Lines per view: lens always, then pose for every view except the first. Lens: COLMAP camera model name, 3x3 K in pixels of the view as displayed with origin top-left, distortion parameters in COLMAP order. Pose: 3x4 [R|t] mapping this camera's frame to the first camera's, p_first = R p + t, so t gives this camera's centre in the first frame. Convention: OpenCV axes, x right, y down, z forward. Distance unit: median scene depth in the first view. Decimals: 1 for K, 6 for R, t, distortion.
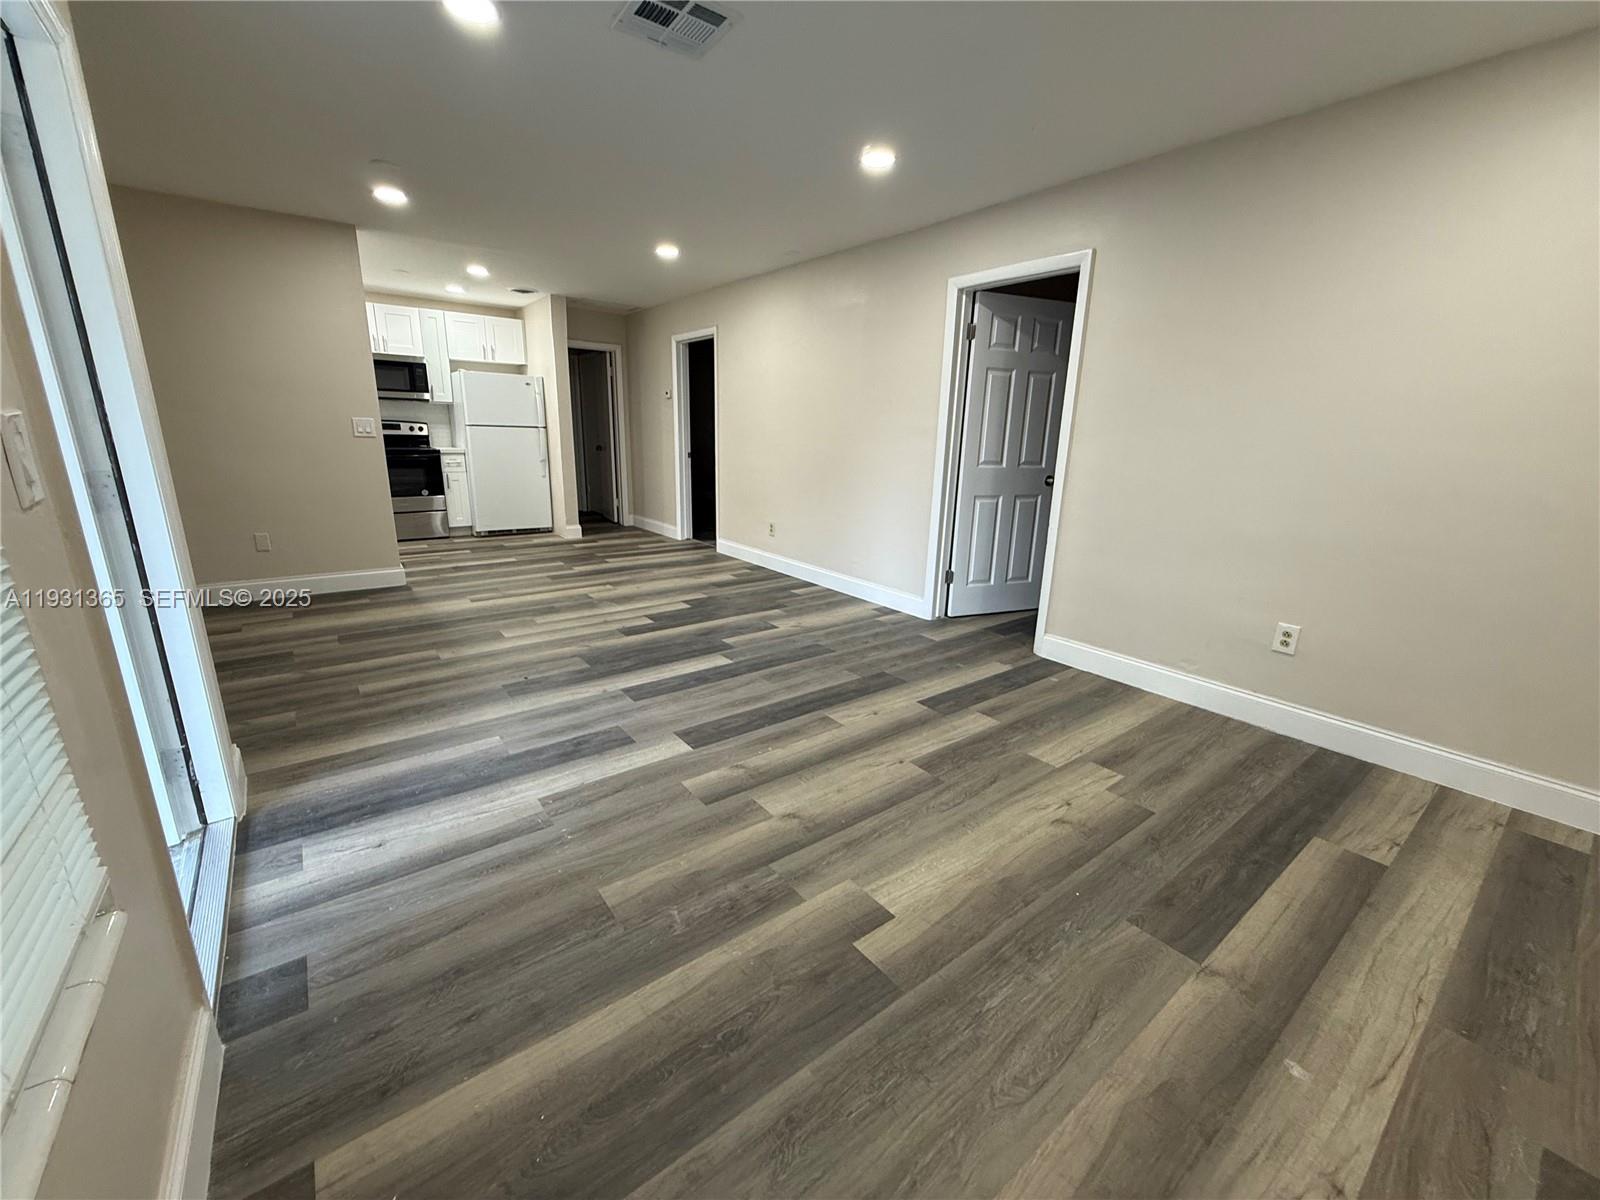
lens RADIAL K [[640.0, 0, 795.1], [0, 640.0, 599.6], [0, 0, 1]] dist [0.001116, 0.000179]
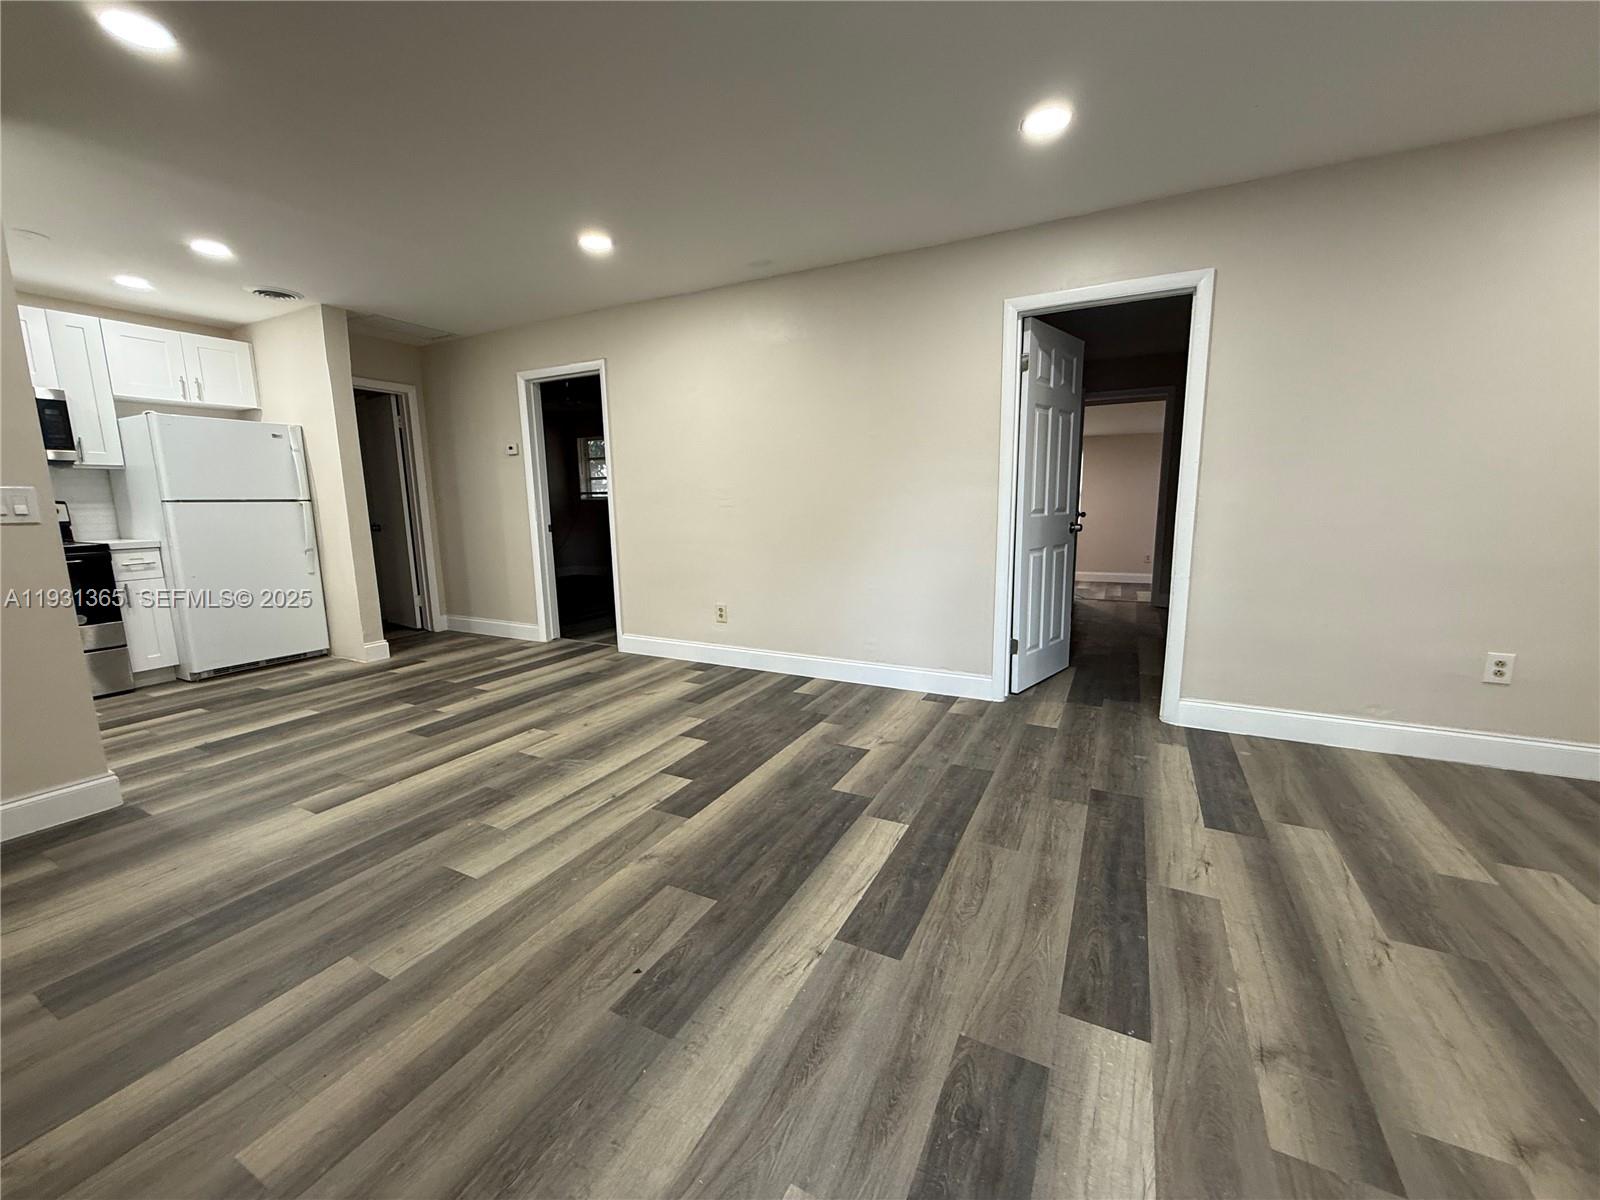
lens RADIAL K [[640.0, 0, 795.1], [0, 640.0, 599.6], [0, 0, 1]] dist [0.001116, 0.000179]
pose [[0.905421, -0.106052, 0.411054, -0.450250], [0.146042, 0.987004, -0.067037, -0.103425], [-0.398603, 0.120728, 0.909143, 0.433280]]
